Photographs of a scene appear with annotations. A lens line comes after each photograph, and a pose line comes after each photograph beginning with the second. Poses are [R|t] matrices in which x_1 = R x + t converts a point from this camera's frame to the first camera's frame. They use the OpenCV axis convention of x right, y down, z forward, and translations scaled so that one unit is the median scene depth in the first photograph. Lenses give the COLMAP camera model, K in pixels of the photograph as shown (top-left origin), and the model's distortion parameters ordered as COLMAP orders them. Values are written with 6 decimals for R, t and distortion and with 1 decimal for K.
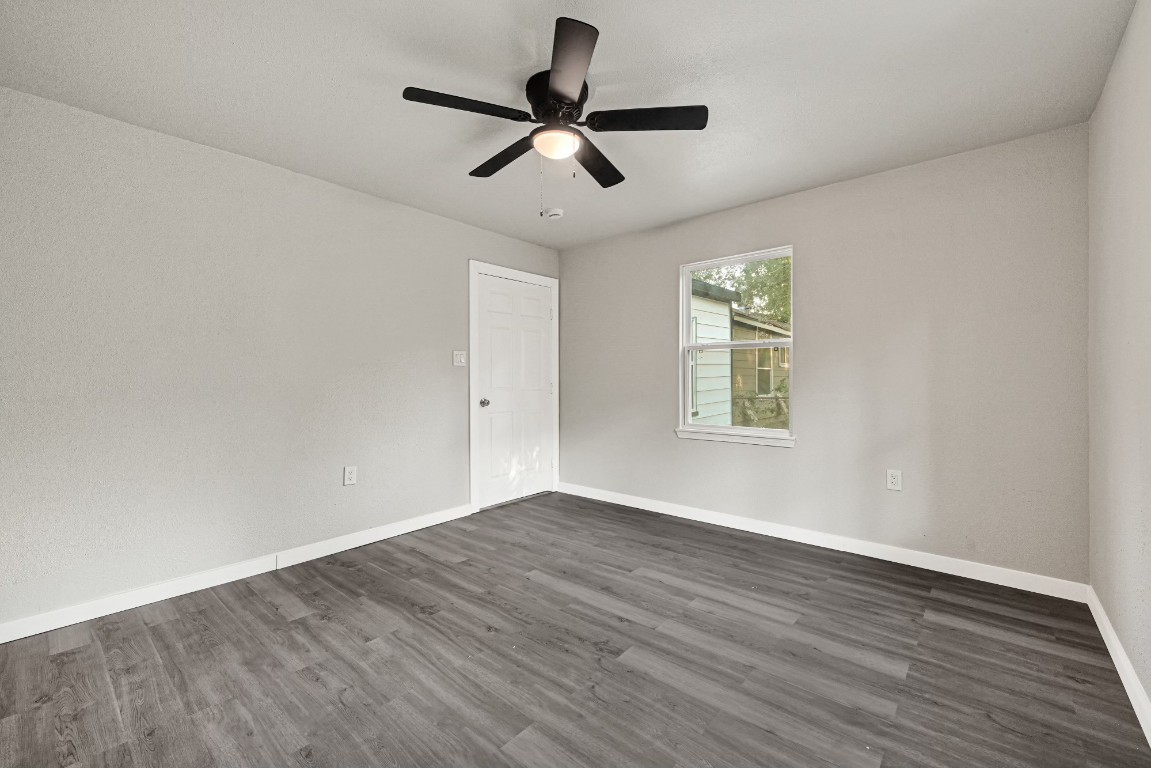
lens RADIAL K [[482.9, 0, 578.3], [0, 482.9, 377.4], [0, 0, 1]] dist [0.000460, -0.000006]
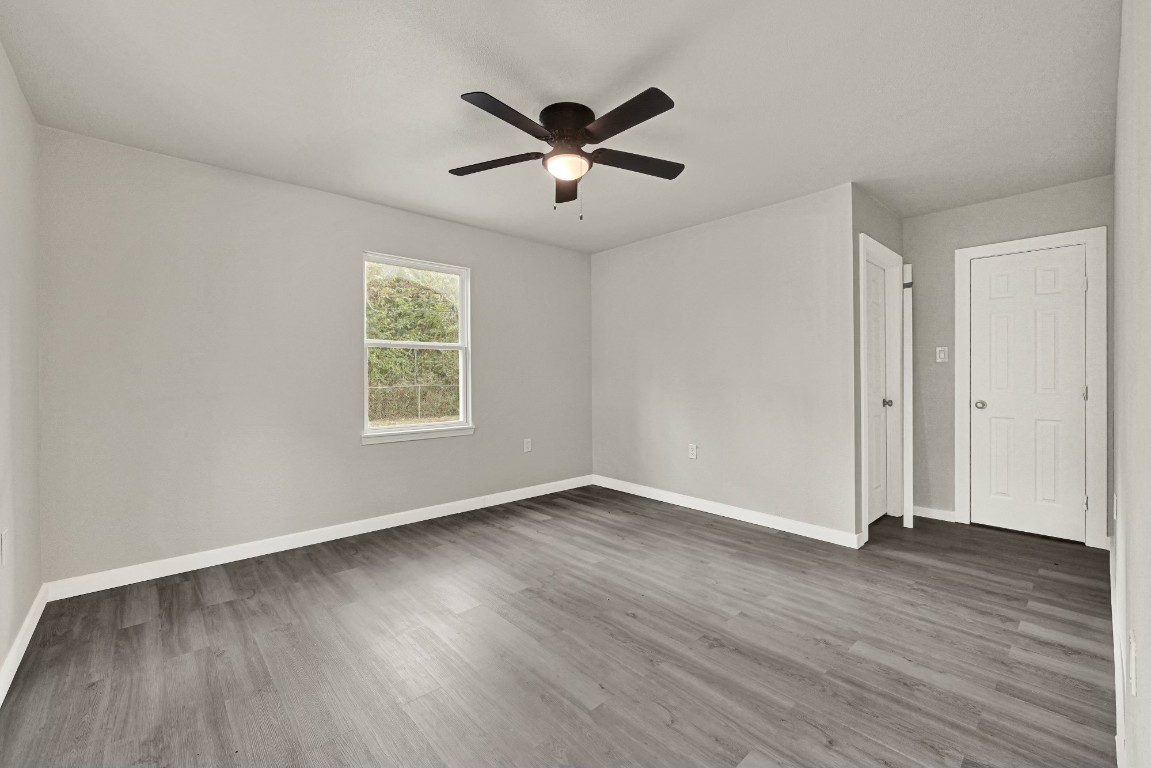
lens RADIAL K [[482.9, 0, 578.3], [0, 482.9, 377.4], [0, 0, 1]] dist [0.000460, -0.000006]
pose [[-0.993800, 0.005460, 0.111049, -0.172190], [0.006372, 0.999949, 0.007856, -0.004587], [-0.111001, 0.008515, -0.993784, 1.929564]]
